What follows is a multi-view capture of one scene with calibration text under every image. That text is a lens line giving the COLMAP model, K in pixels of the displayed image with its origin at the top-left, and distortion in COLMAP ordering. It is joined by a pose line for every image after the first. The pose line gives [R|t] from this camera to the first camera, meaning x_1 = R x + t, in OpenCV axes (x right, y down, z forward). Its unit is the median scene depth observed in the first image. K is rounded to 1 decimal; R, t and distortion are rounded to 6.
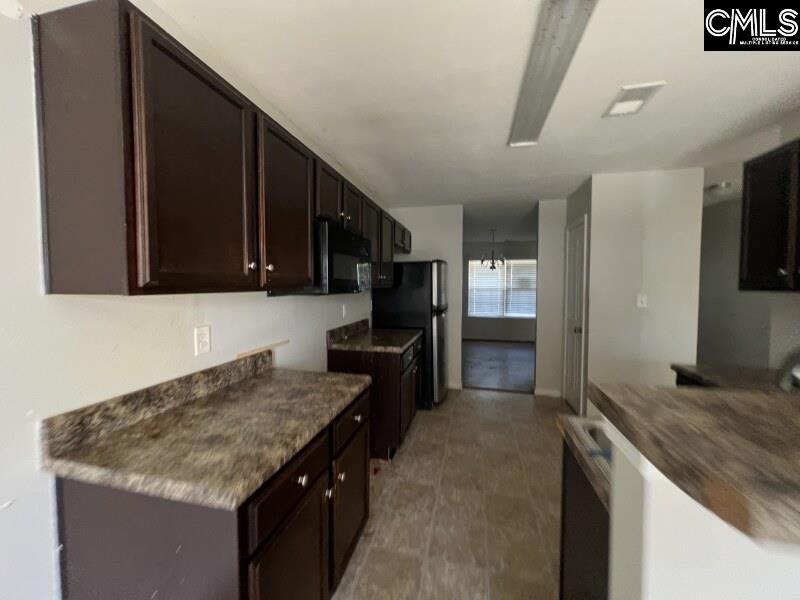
lens RADIAL K [[323.1, 0, 398.6], [0, 323.1, 295.5], [0, 0, 1]] dist [-0.001429, -0.001014]
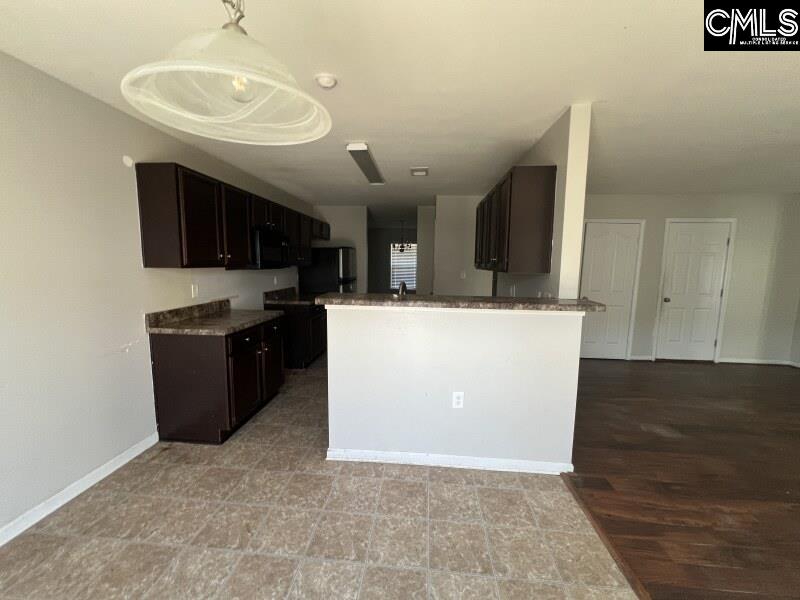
lens RADIAL K [[323.1, 0, 397.9], [0, 323.1, 295.0], [0, 0, 1]] dist [-0.001429, -0.001014]
pose [[0.989538, -0.007357, 0.144083, 0.336881], [-0.002480, 0.997684, 0.067978, 0.018586], [-0.144249, -0.067625, 0.987228, -1.092368]]
